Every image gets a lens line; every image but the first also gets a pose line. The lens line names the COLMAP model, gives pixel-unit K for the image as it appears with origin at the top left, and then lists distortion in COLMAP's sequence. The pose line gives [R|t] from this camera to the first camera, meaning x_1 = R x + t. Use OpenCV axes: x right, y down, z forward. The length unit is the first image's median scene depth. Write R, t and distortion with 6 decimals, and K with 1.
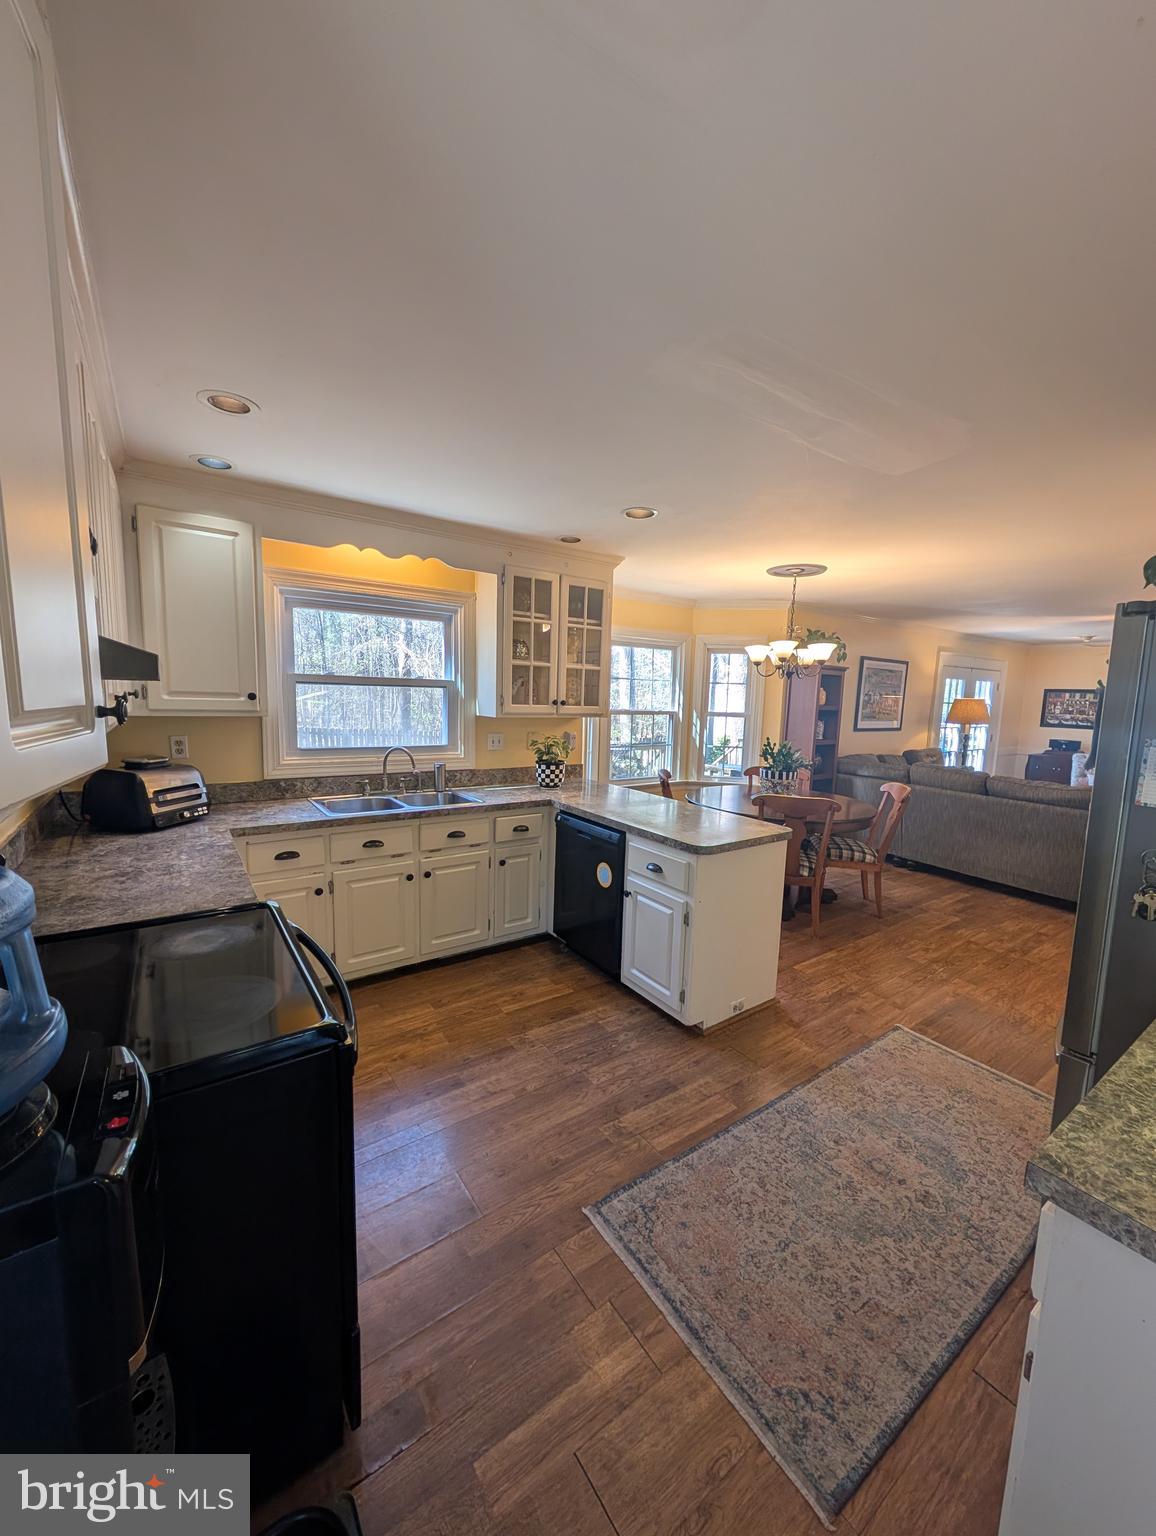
lens RADIAL K [[587.0, 0, 578.9], [0, 587.0, 774.5], [0, 0, 1]] dist [0.001481, -0.000010]
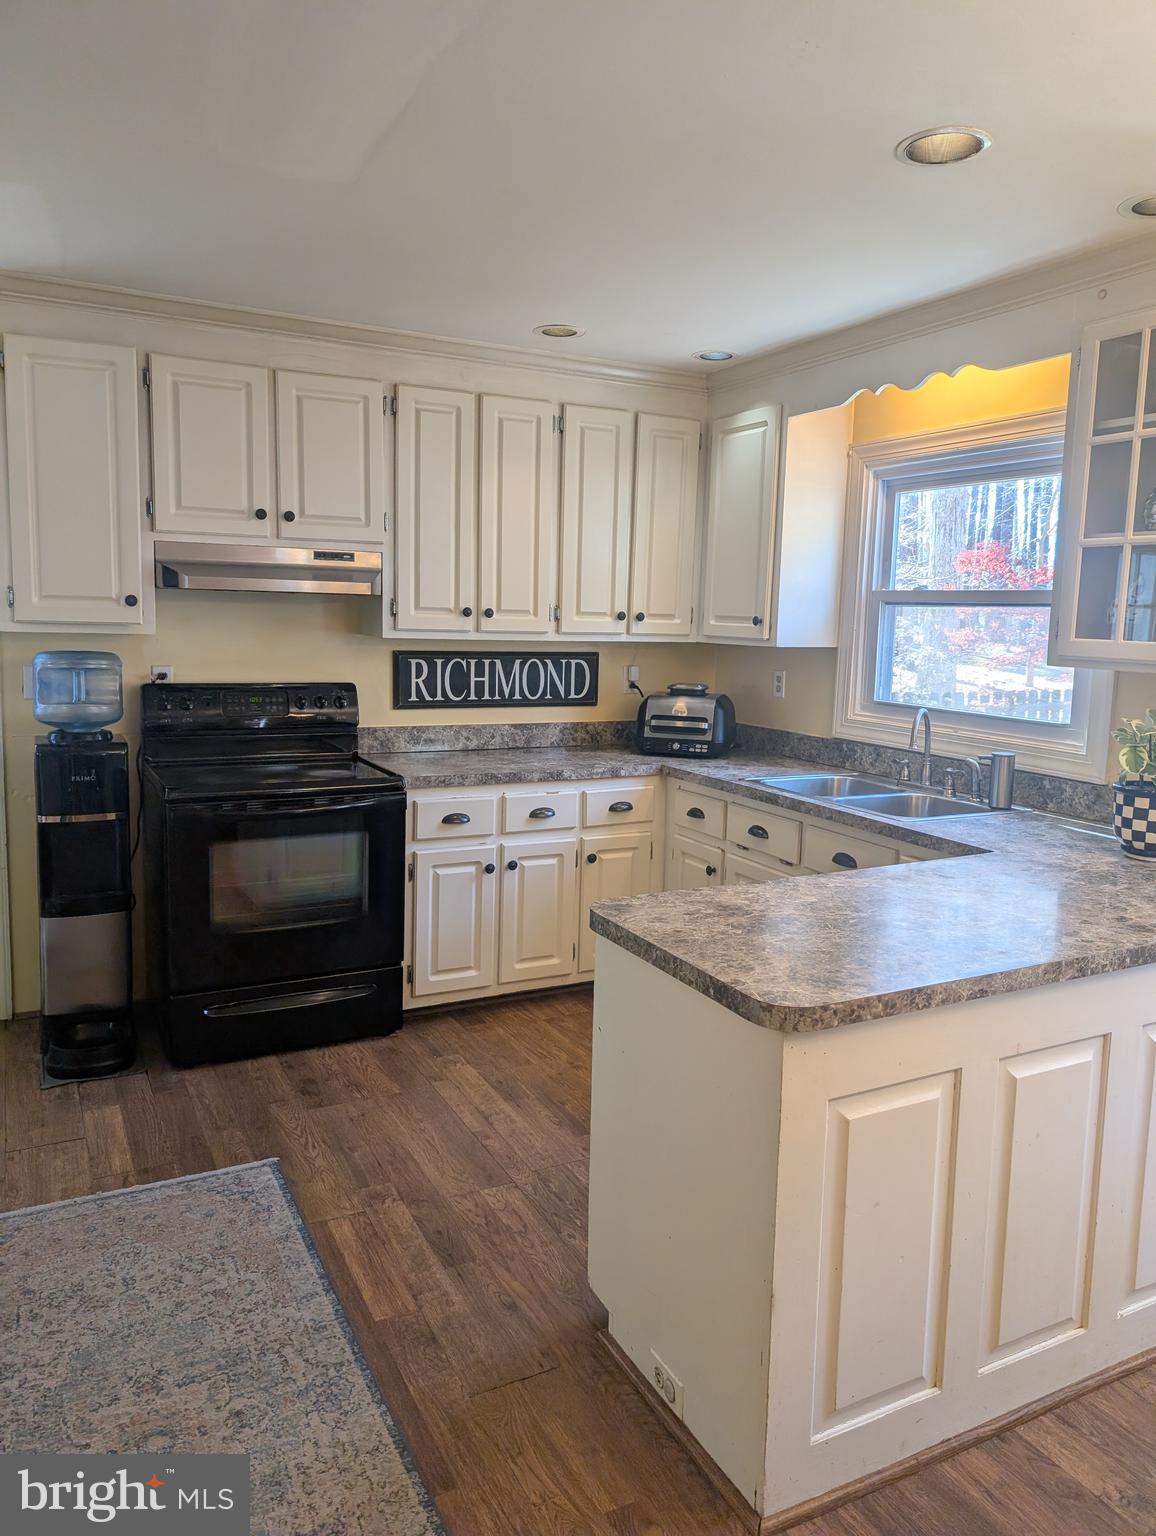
lens RADIAL K [[1081.4, 0, 578.0], [0, 1081.4, 768.0], [0, 0, 1]] dist [0.003184, -0.005888]
pose [[-0.134120, 0.109480, -0.984899, 1.292107], [-0.164663, 0.977600, 0.131091, -0.120953], [0.977189, 0.179758, -0.113088, 1.304426]]
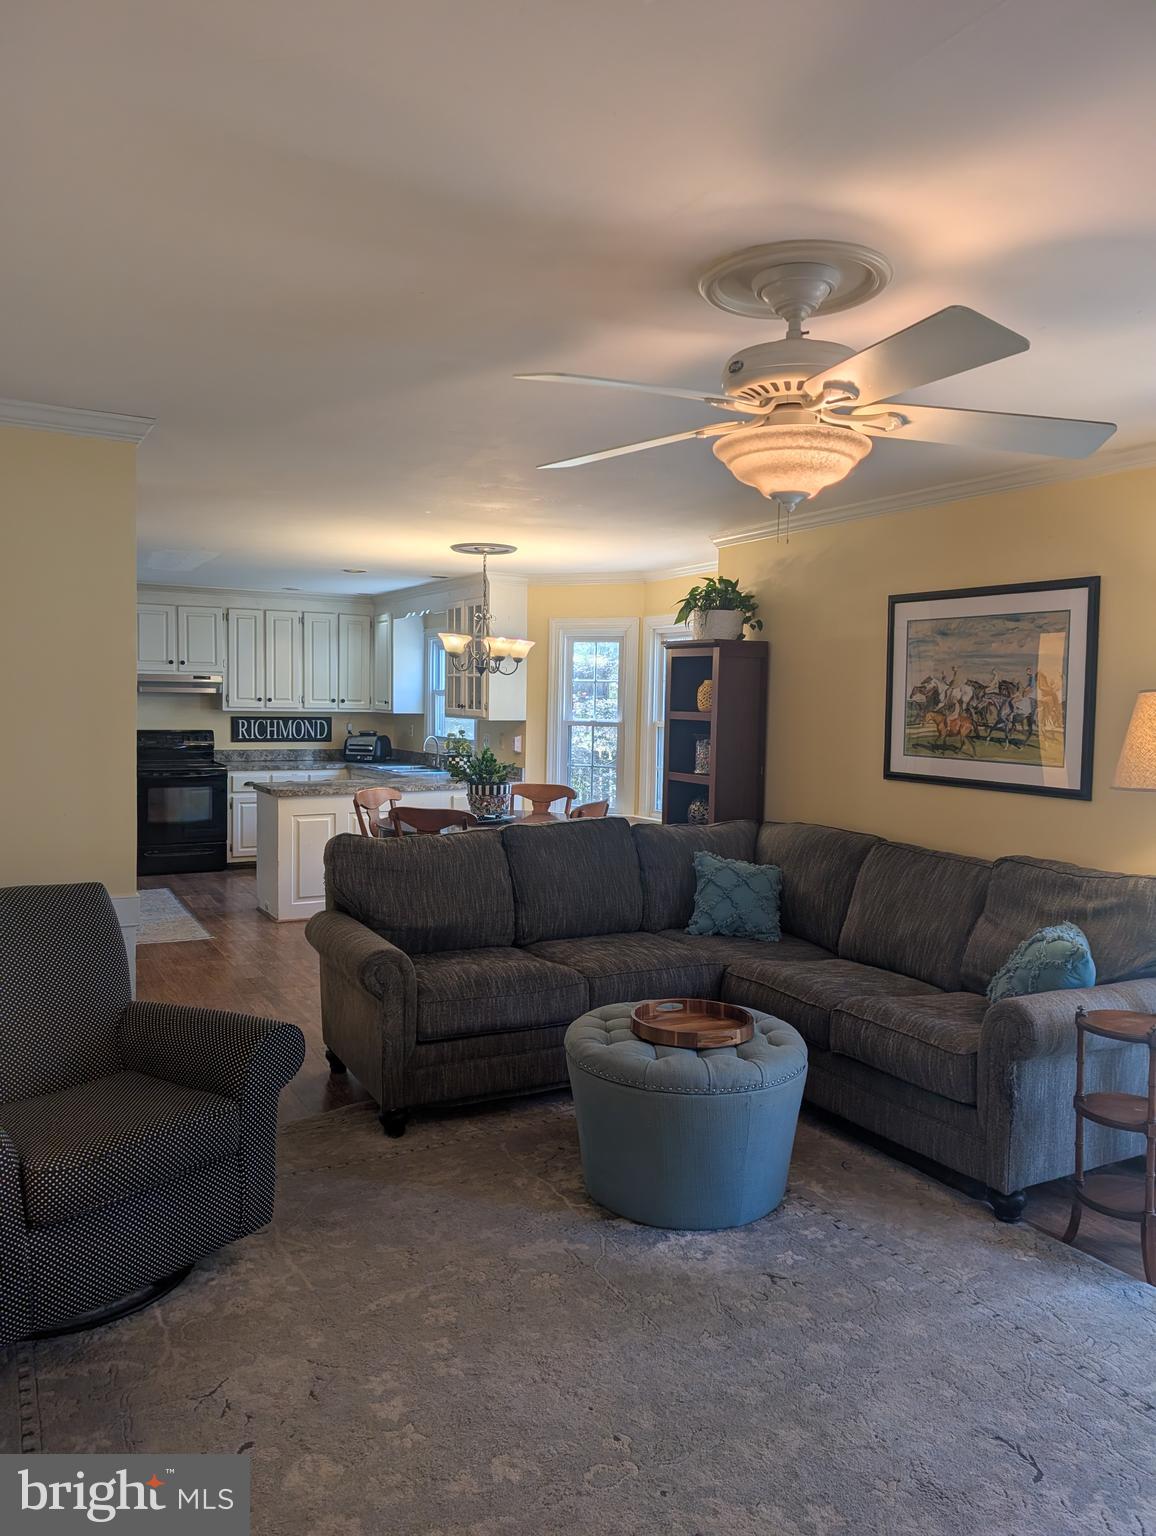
lens RADIAL K [[1112.9, 0, 577.1], [0, 1112.9, 744.8], [0, 0, 1]] dist [0.004822, -0.002459]
pose [[-0.109535, 0.014014, -0.993884, 3.963983], [-0.154171, 0.987560, 0.030916, -0.273117], [0.981954, 0.156614, -0.106012, 2.709901]]
